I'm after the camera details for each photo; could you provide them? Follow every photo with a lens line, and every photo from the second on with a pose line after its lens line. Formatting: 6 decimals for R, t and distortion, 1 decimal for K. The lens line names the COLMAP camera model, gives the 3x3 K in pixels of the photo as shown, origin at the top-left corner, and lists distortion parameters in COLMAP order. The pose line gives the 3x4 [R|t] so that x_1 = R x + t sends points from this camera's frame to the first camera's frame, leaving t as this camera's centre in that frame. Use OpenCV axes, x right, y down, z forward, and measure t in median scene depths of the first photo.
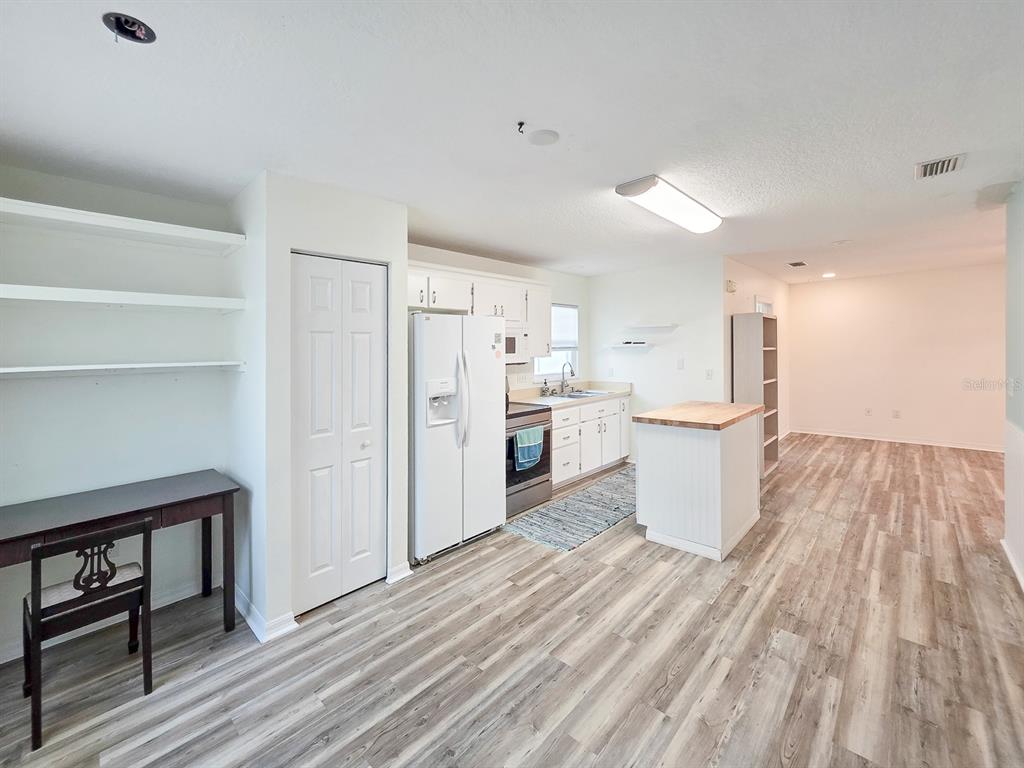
lens RADIAL K [[425.0, 0, 518.4], [0, 425.0, 360.7], [0, 0, 1]] dist [-0.001231, 0.000724]
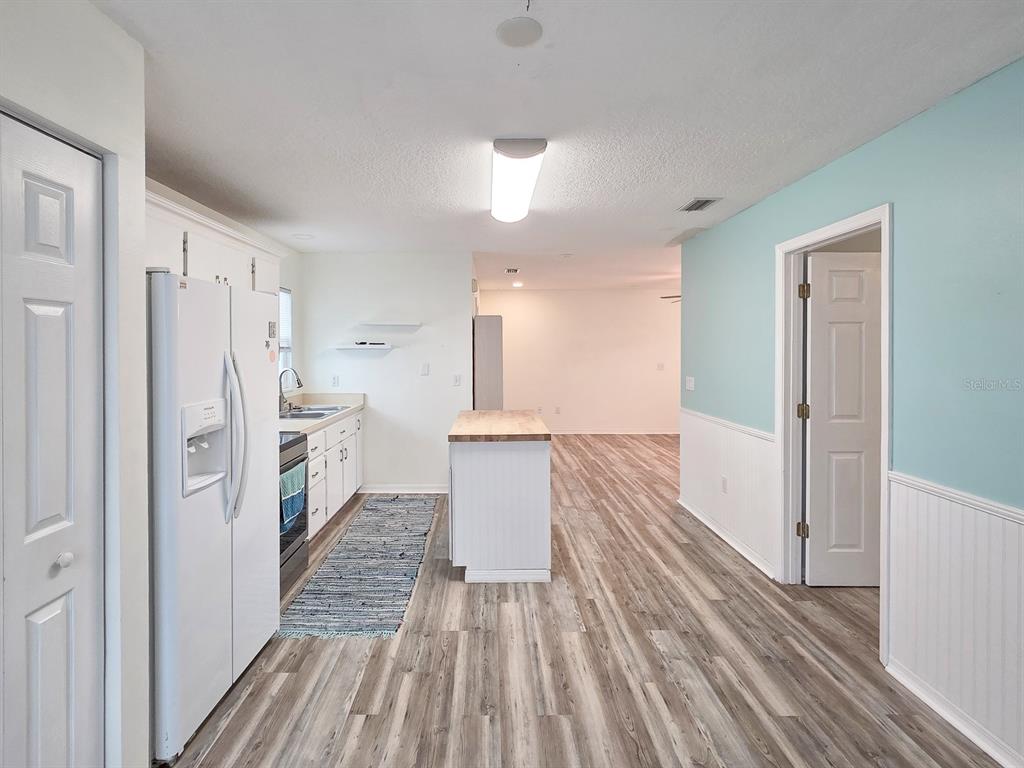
lens RADIAL K [[486.8, 0, 511.5], [0, 486.8, 373.8], [0, 0, 1]] dist [-0.000798, 0.000007]
pose [[0.736443, -0.017120, 0.676283, -0.350740], [0.005795, 0.999803, 0.019000, -0.001694], [-0.676474, -0.010073, 0.736397, 0.332786]]
